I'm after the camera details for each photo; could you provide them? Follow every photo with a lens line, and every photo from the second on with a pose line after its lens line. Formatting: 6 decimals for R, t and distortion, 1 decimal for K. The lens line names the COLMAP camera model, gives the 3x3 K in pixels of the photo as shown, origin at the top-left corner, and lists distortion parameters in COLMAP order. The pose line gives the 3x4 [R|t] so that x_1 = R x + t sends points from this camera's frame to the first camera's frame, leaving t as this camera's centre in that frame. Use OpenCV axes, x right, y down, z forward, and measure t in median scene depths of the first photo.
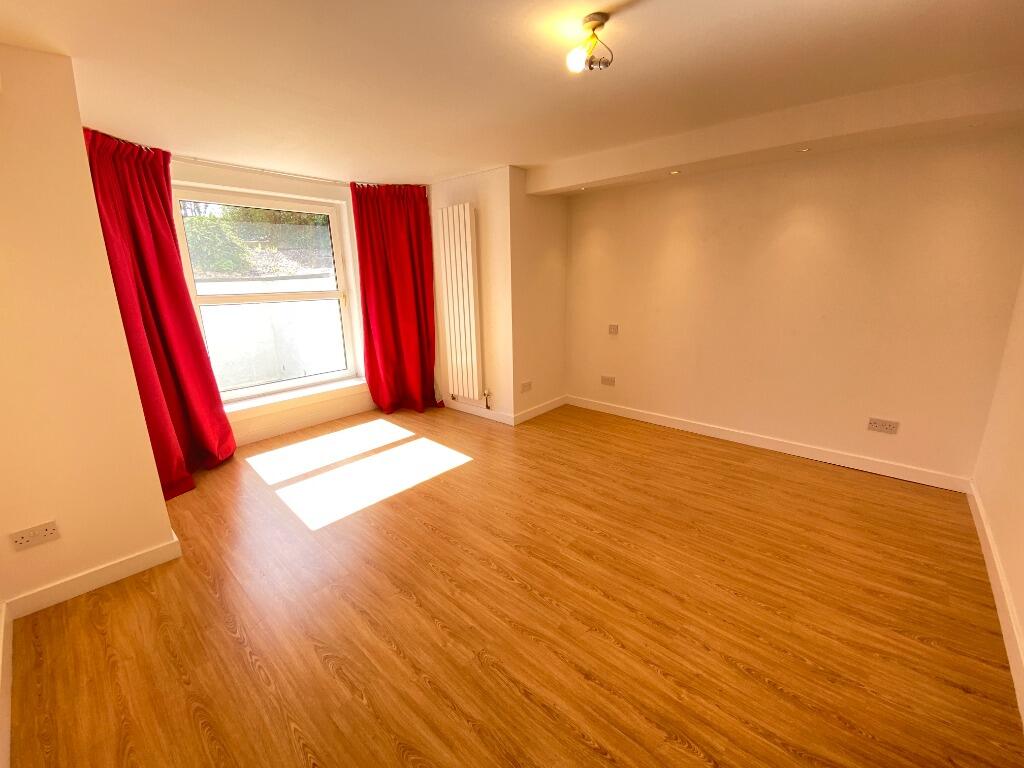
lens RADIAL K [[414.4, 0, 509.8], [0, 414.4, 384.1], [0, 0, 1]] dist [0.038702, -0.032688]
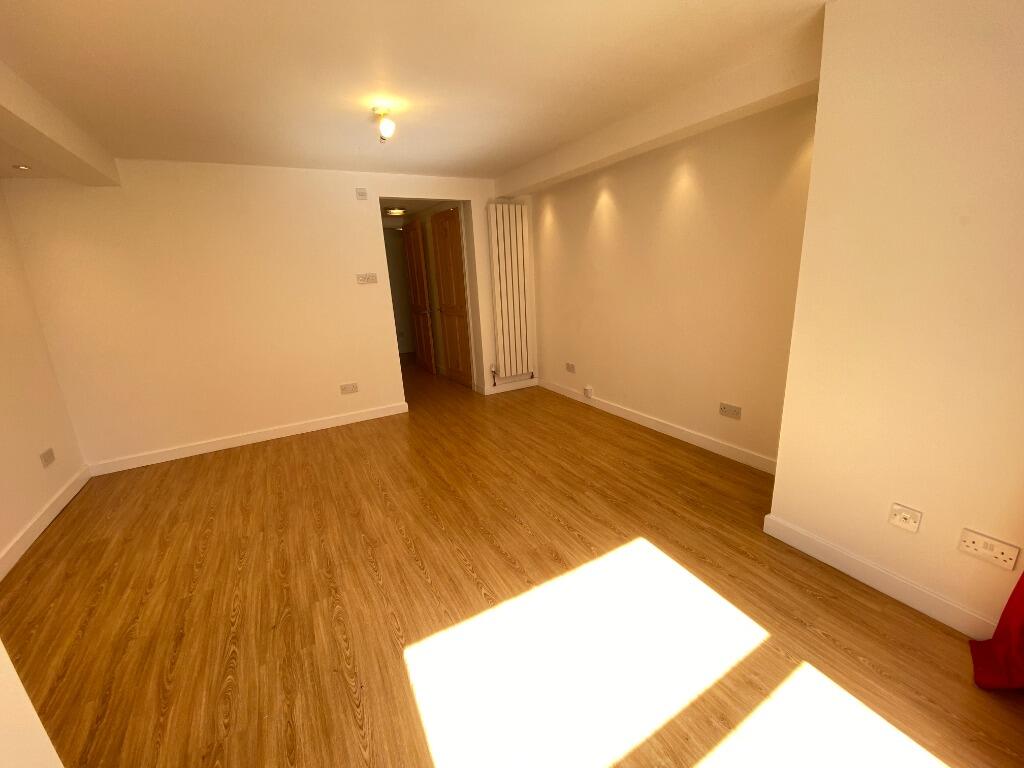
lens RADIAL K [[414.4, 0, 509.8], [0, 414.4, 384.1], [0, 0, 1]] dist [0.038702, -0.032688]
pose [[-0.945166, -0.016462, 0.326174, -0.445616], [0.145507, 0.872899, 0.465698, -0.361838], [-0.292383, 0.487622, -0.822640, 1.509689]]
